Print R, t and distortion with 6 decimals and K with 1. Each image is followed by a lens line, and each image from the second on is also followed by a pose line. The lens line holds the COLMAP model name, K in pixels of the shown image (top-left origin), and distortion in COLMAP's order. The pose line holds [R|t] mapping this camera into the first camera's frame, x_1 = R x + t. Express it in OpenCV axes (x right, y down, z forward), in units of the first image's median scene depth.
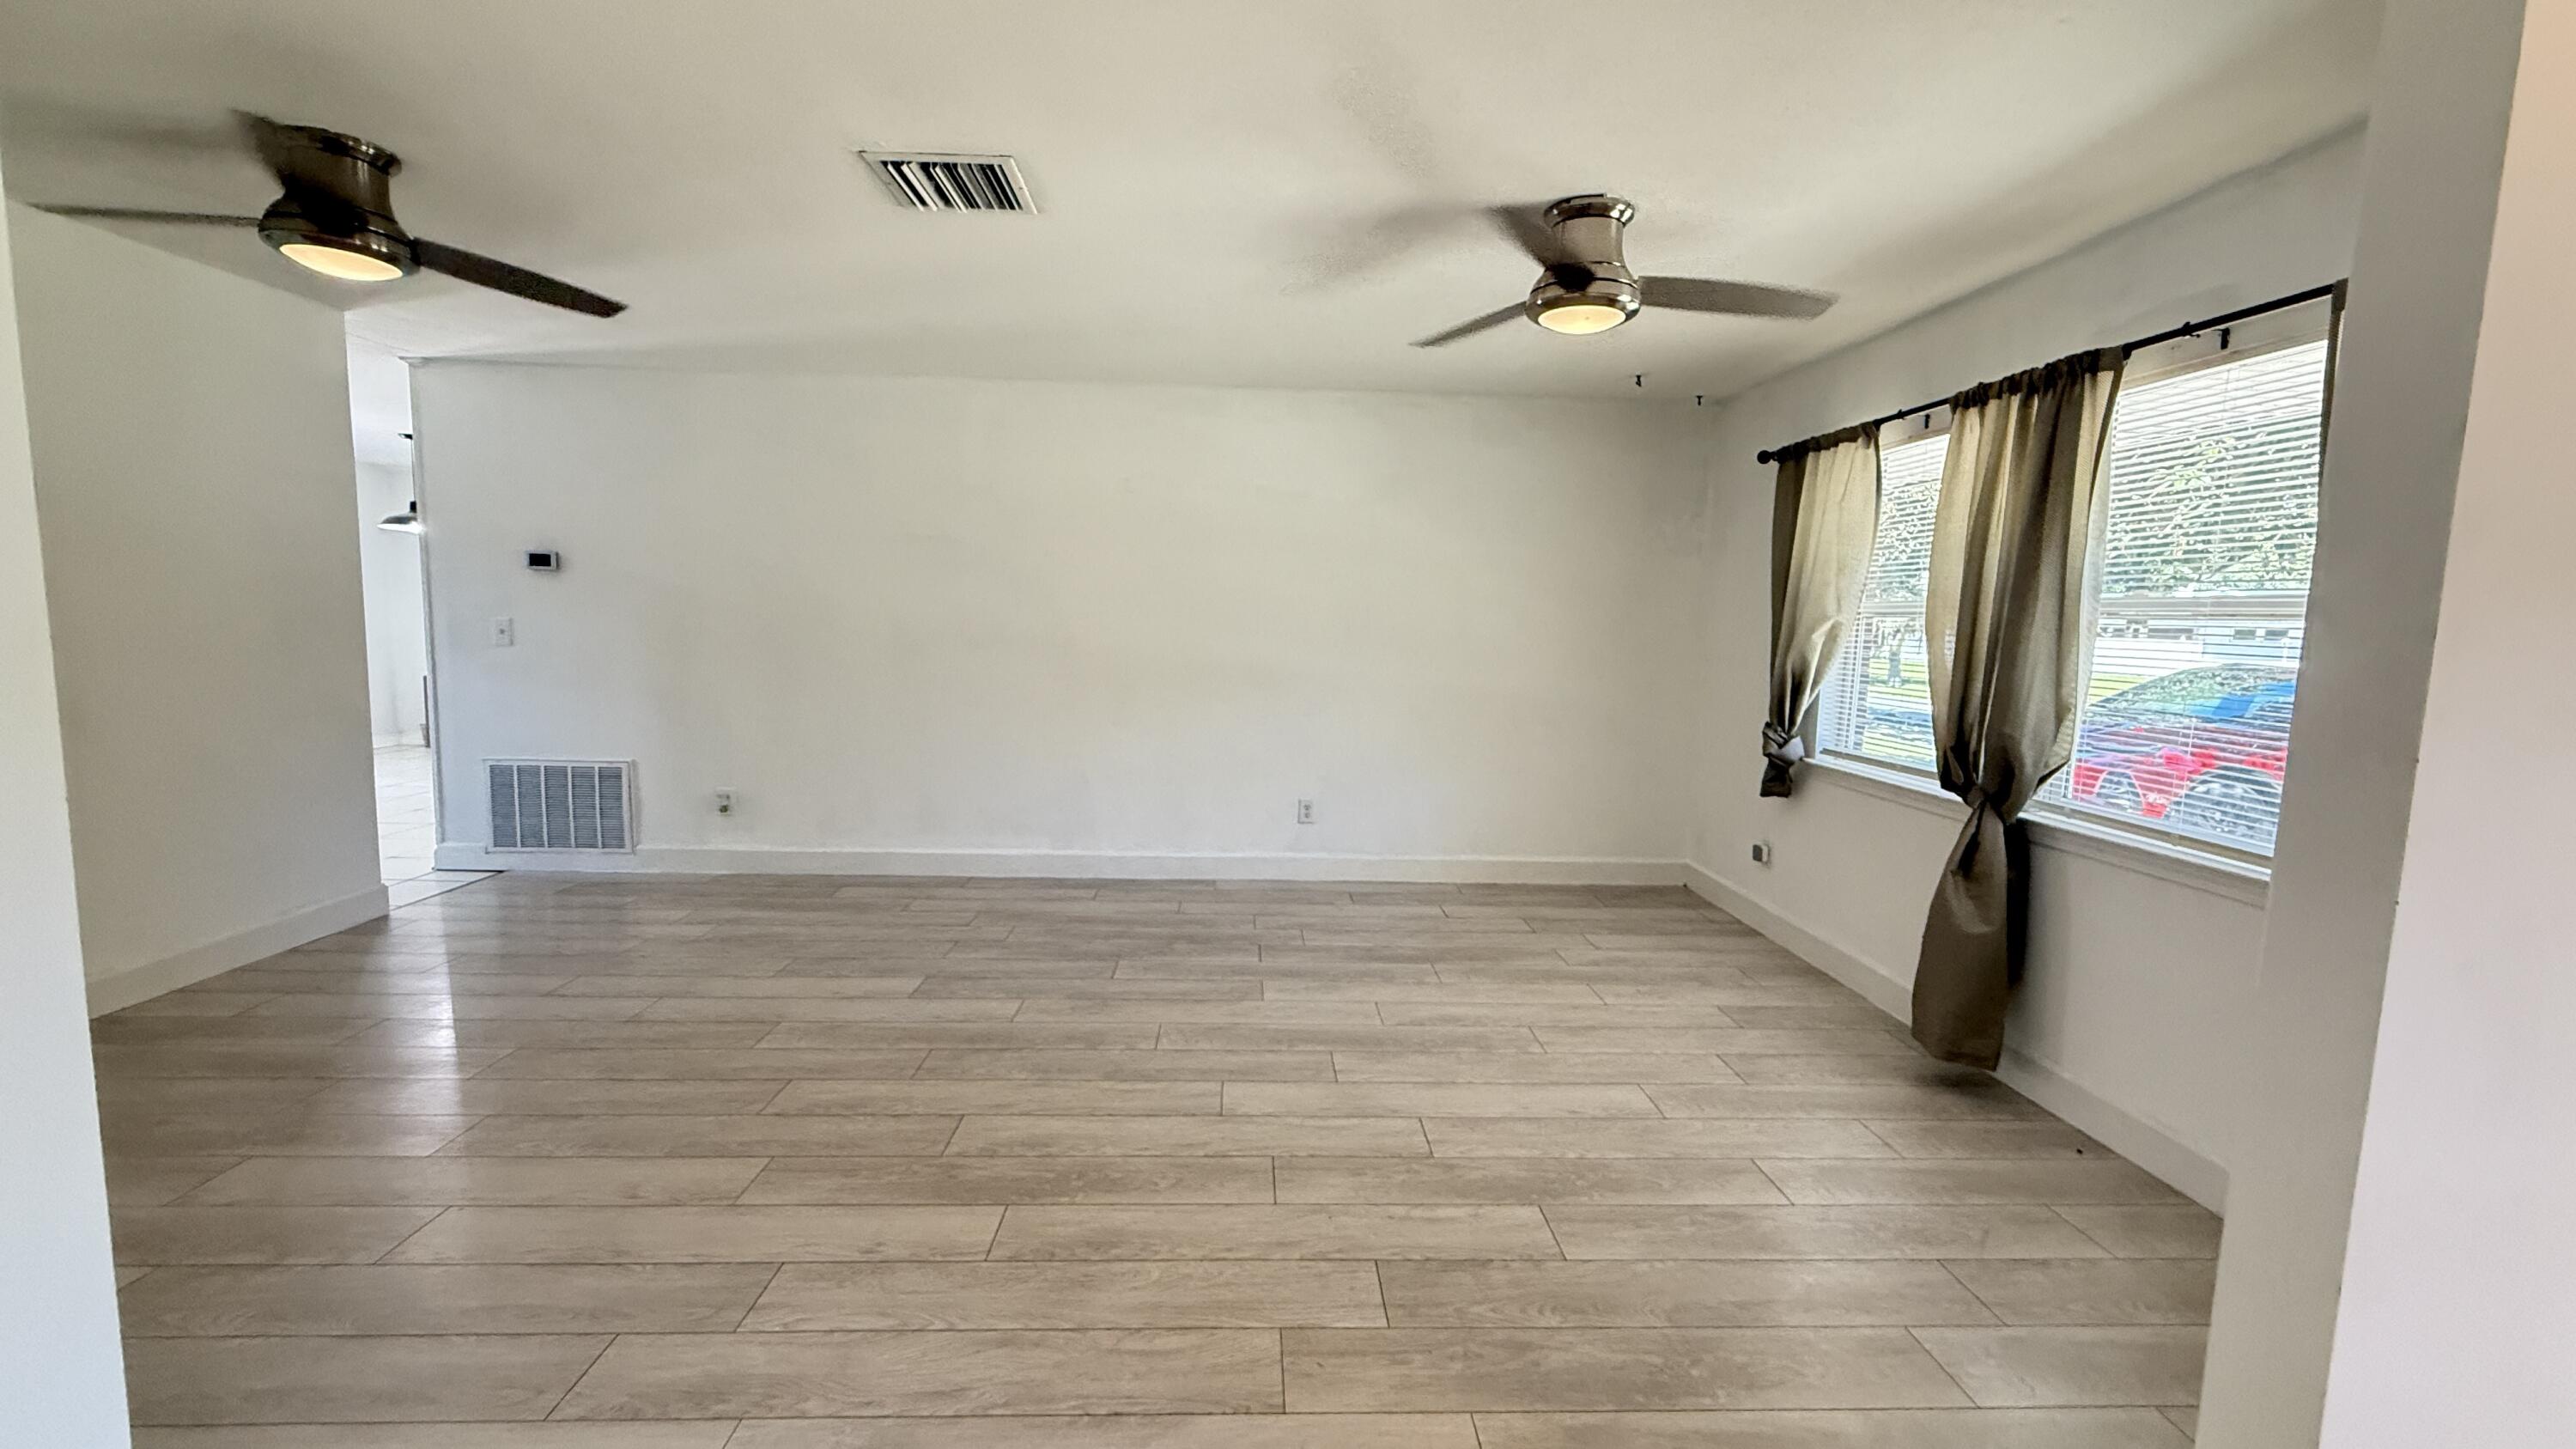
lens RADIAL K [[1018.4, 0, 1282.8], [0, 1018.4, 723.9], [0, 0, 1]] dist [0.002865, 0.000666]
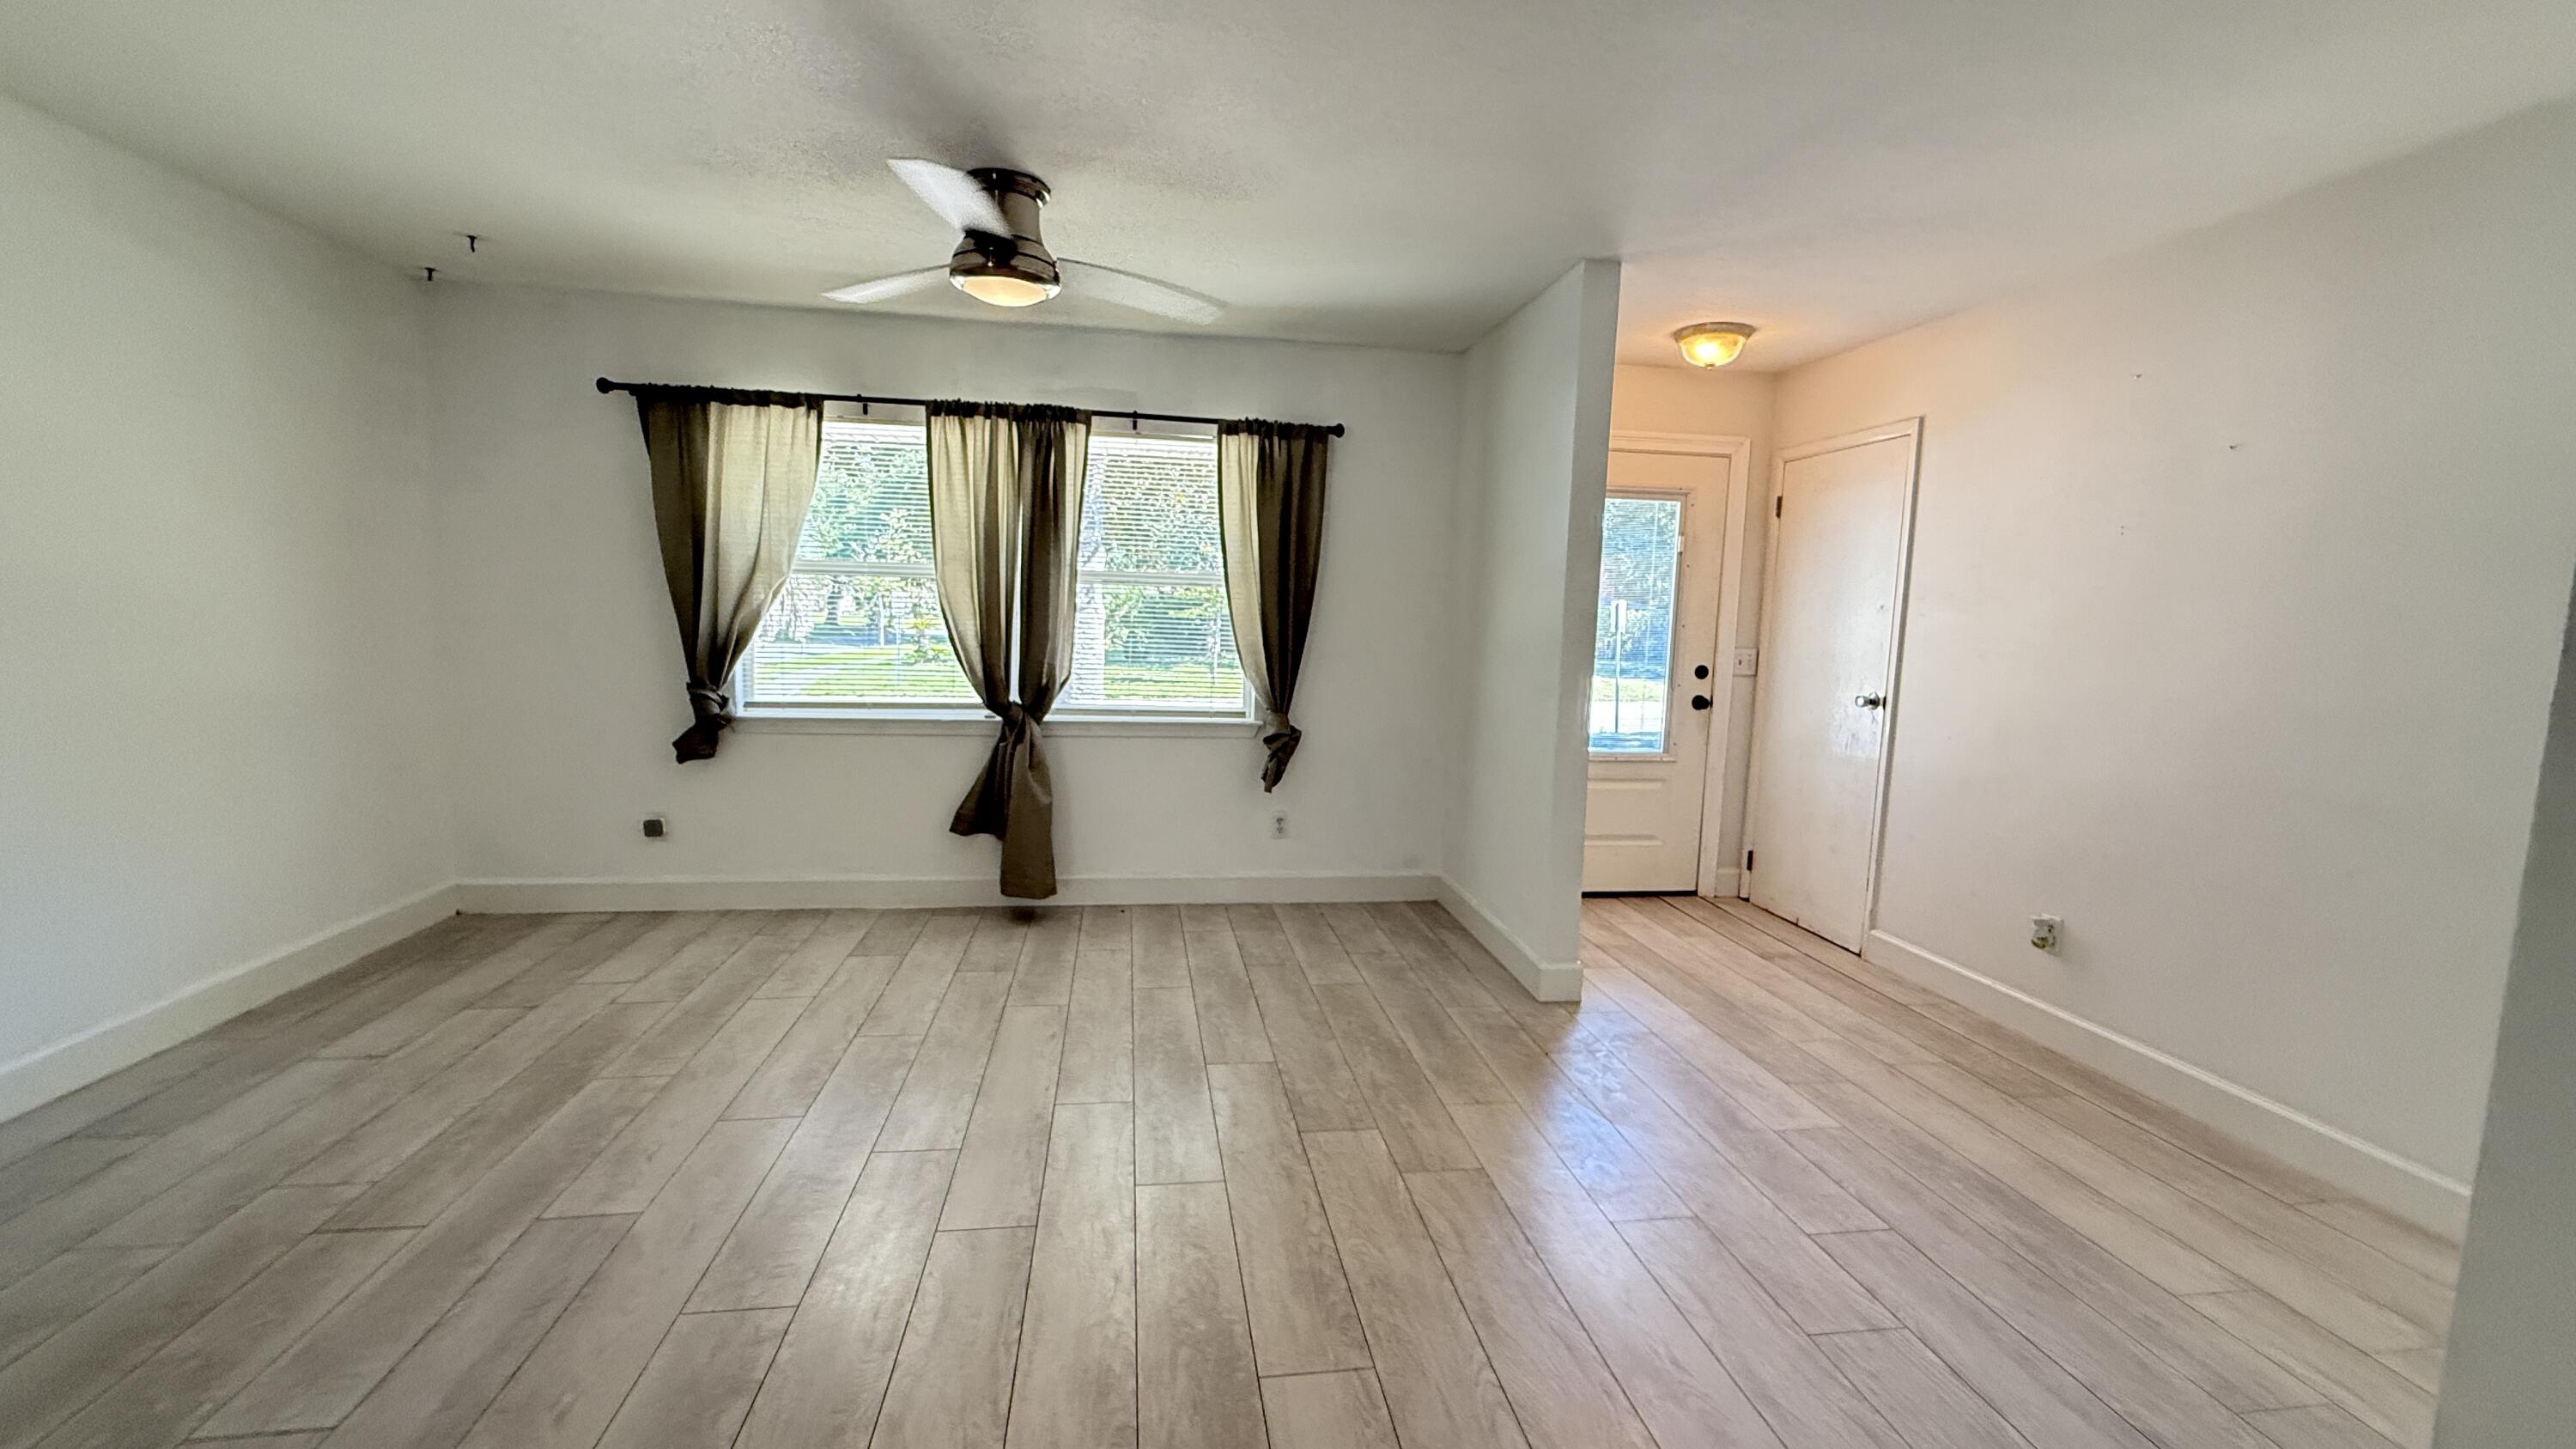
lens RADIAL K [[1018.4, 0, 1284.1], [0, 1018.4, 726.5], [0, 0, 1]] dist [0.002865, 0.000666]
pose [[-0.099332, -0.142984, 0.984728, -0.577352], [0.073182, 0.985892, 0.150535, -0.072151], [-0.992360, 0.087017, -0.087467, 0.611021]]
